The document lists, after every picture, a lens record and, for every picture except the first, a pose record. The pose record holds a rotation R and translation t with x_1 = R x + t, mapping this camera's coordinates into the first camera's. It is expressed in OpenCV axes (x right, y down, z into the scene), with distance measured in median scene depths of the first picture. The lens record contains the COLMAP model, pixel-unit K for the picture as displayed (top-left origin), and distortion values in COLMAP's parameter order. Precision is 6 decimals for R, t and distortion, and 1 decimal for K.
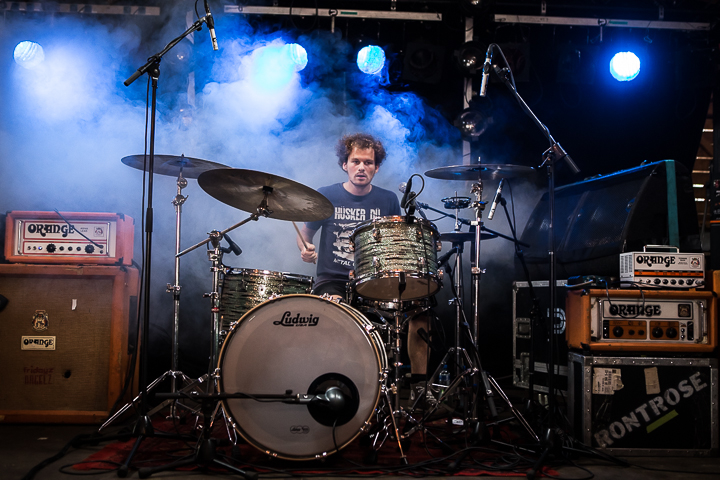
lens RADIAL K [[771.0, 0, 360.0], [0, 771.0, 240.0], [0, 0, 1]] dist [-0.044045, 0.036276]
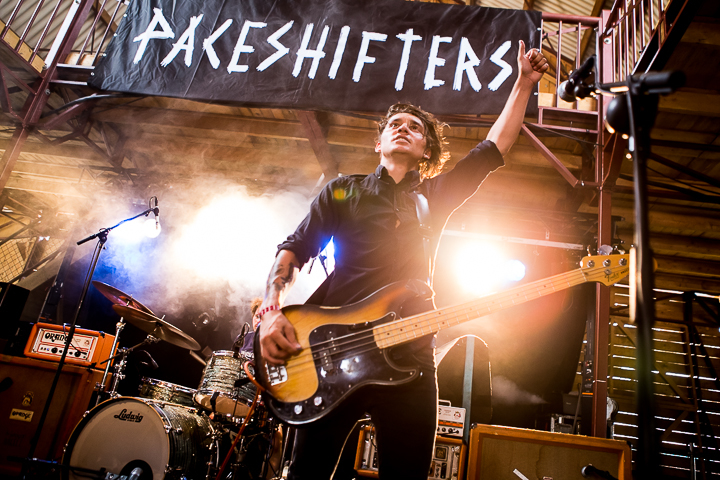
lens RADIAL K [[538.0, 0, 395.0], [0, 538.0, 221.0], [0, 0, 1]] dist [-0.087541, 0.057942]
pose [[0.986270, 0.071145, -0.149028, 0.451021], [-0.112344, 0.950489, -0.289741, -0.009825], [0.121036, 0.302505, 0.945432, 0.048162]]
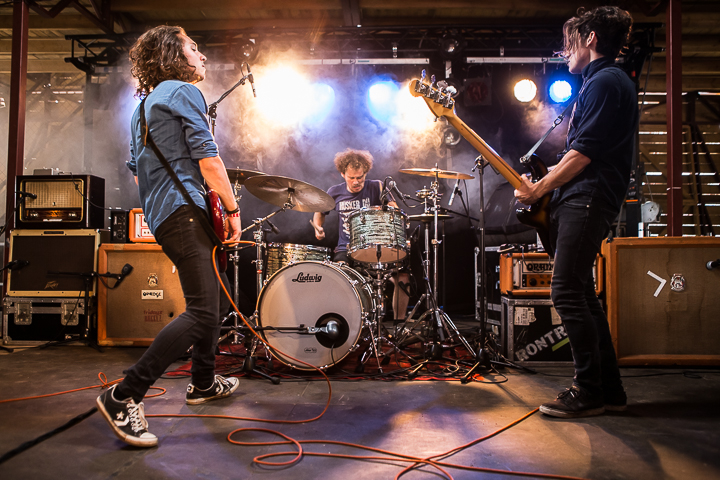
lens RADIAL K [[555.1, 0, 360.0], [0, 555.1, 240.0], [0, 0, 1]] dist [-0.105466, 0.095758]
pose [[0.996080, -0.021597, -0.085776, 0.101291], [0.025278, 0.998795, 0.042061, -0.011432], [0.084764, -0.044065, 0.995426, -0.054652]]
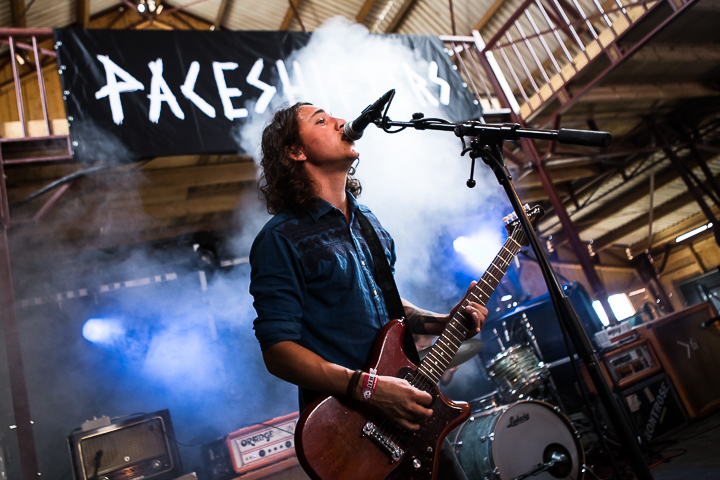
lens RADIAL K [[580.8, 0, 312.6], [0, 580.8, 212.8], [0, 0, 1]] dist [-0.054938, 0.004623]
pose [[0.889086, -0.173884, 0.423426, -0.786268], [0.304321, 0.915537, -0.263023, -0.094281], [-0.341927, 0.362707, 0.866908, -0.034287]]
